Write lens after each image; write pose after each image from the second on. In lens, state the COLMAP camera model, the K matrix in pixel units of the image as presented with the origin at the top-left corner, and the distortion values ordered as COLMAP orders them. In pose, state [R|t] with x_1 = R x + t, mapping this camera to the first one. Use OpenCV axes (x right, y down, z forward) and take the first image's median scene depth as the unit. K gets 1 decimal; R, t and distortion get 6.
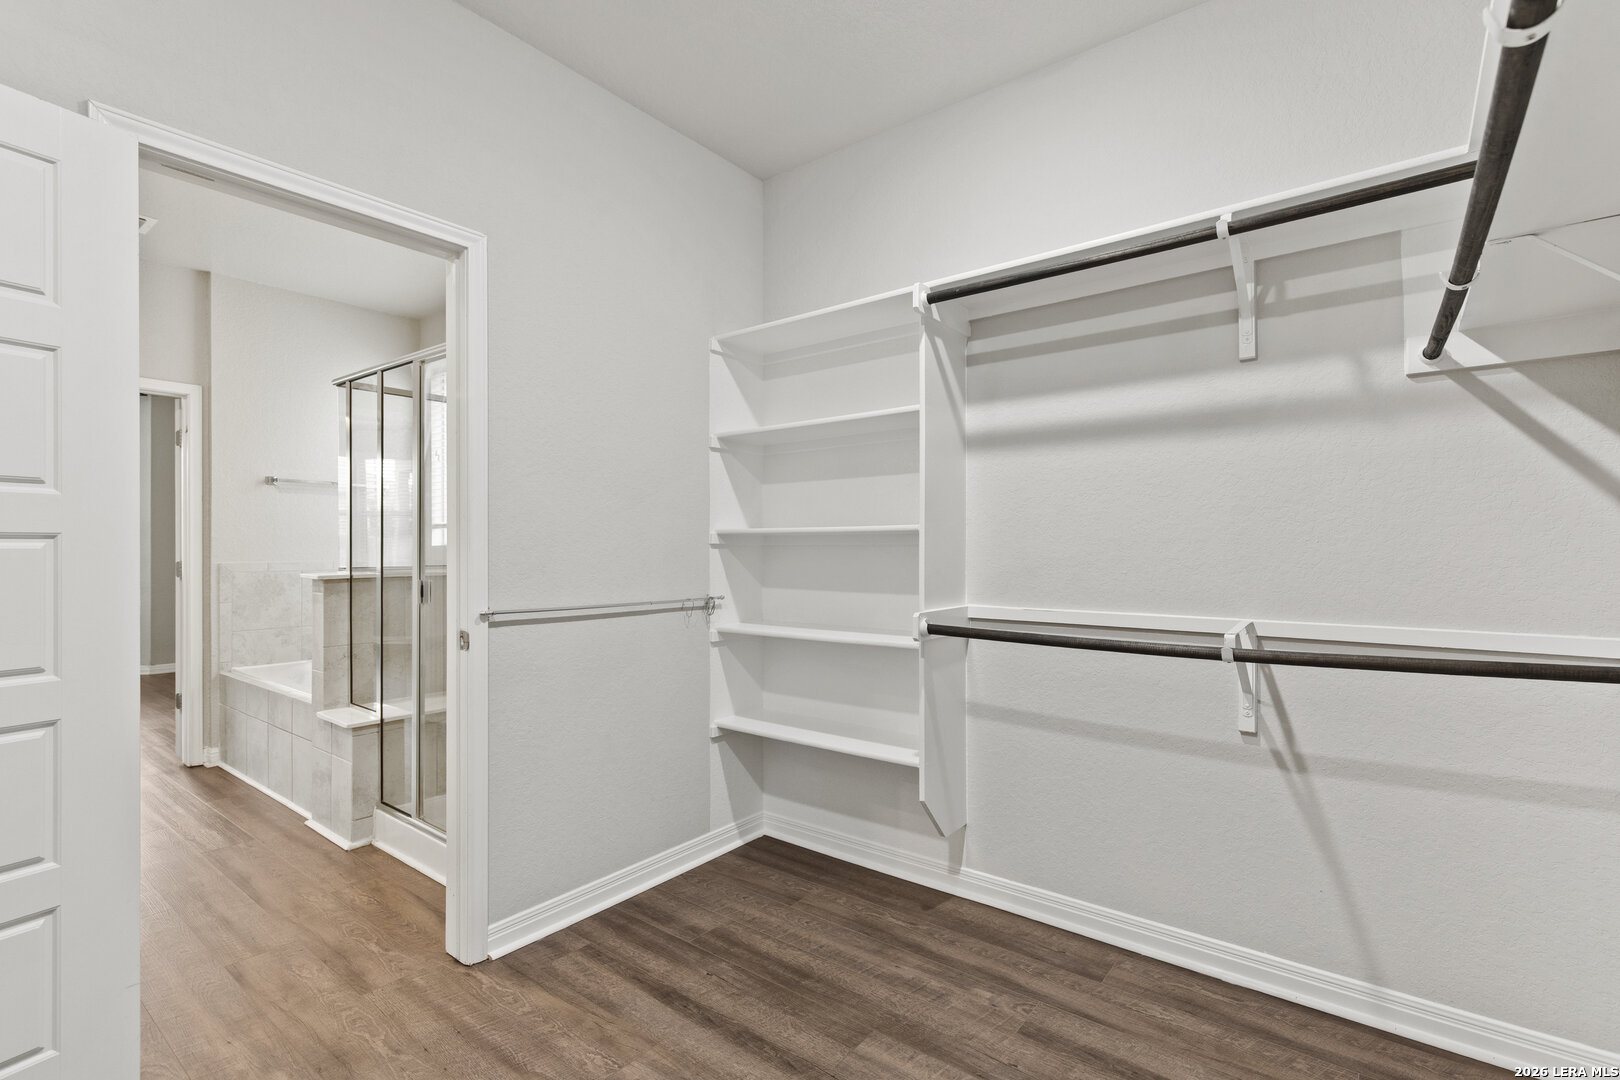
lens RADIAL K [[730.6, 0, 807.9], [0, 730.6, 539.5], [0, 0, 1]] dist [0.009017, -0.001289]
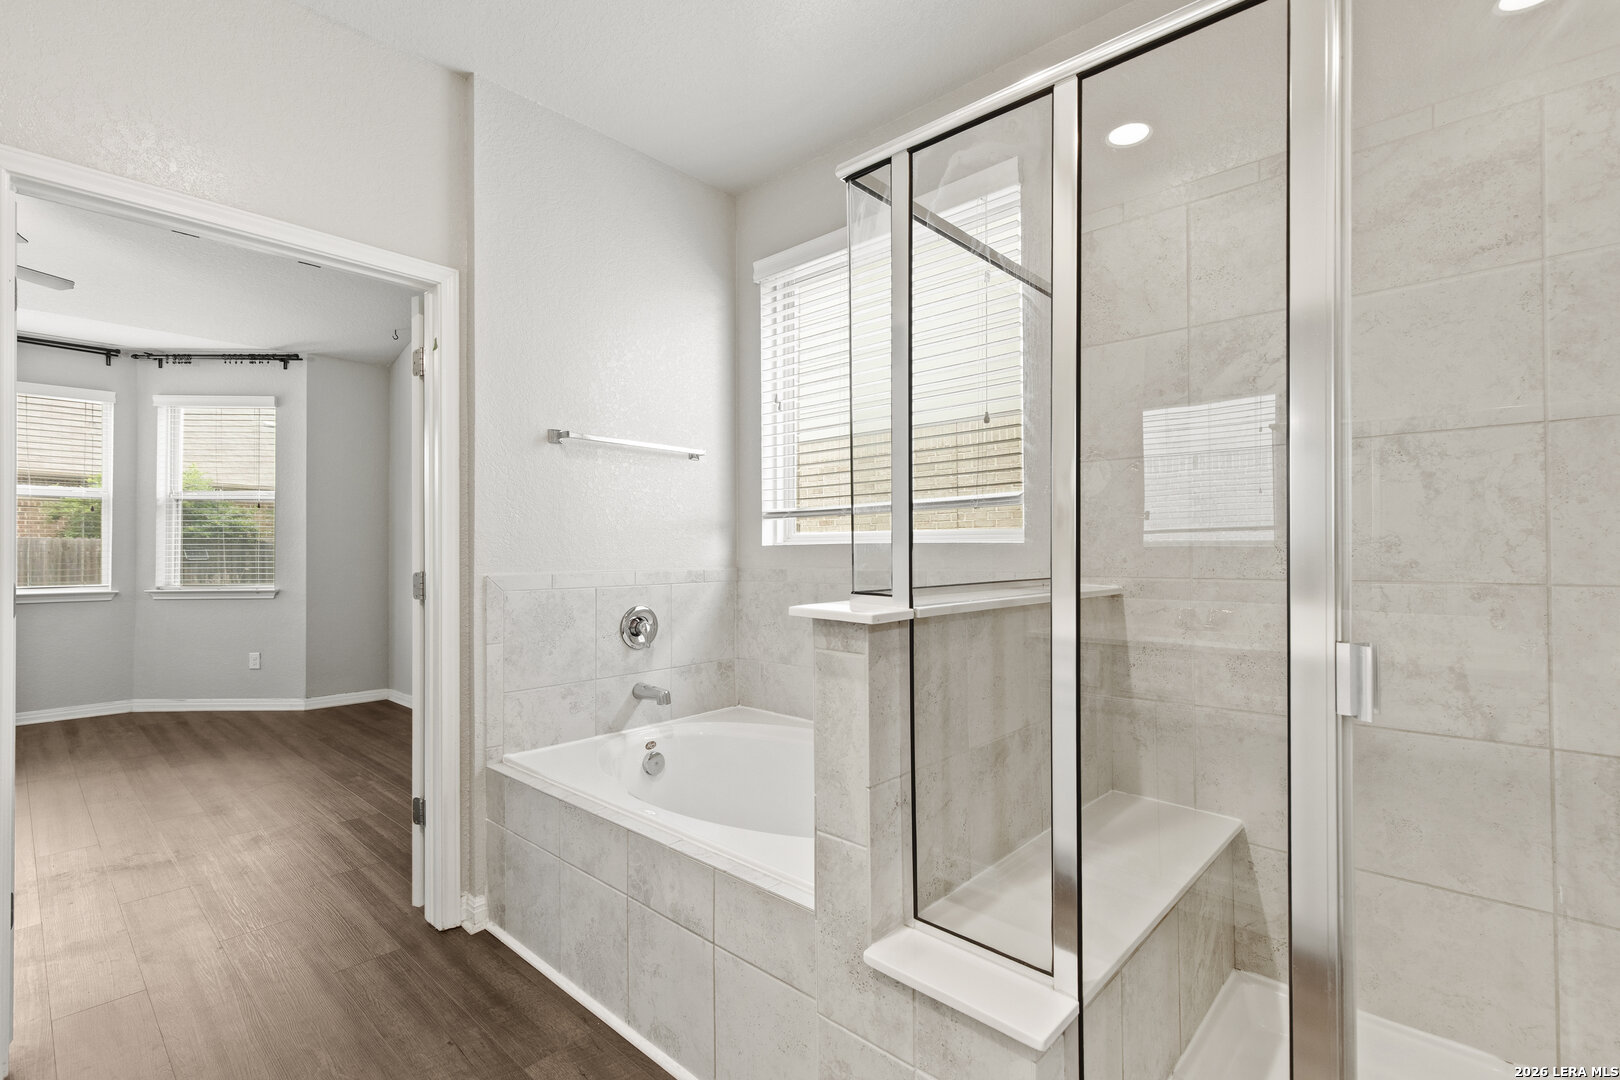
lens RADIAL K [[730.6, 0, 817.7], [0, 730.6, 537.9], [0, 0, 1]] dist [0.009017, -0.001289]
pose [[0.997069, -0.004047, -0.076401, -0.497605], [0.003513, 0.999968, -0.007125, 0.007401], [0.076427, 0.006836, 0.997052, 0.444669]]
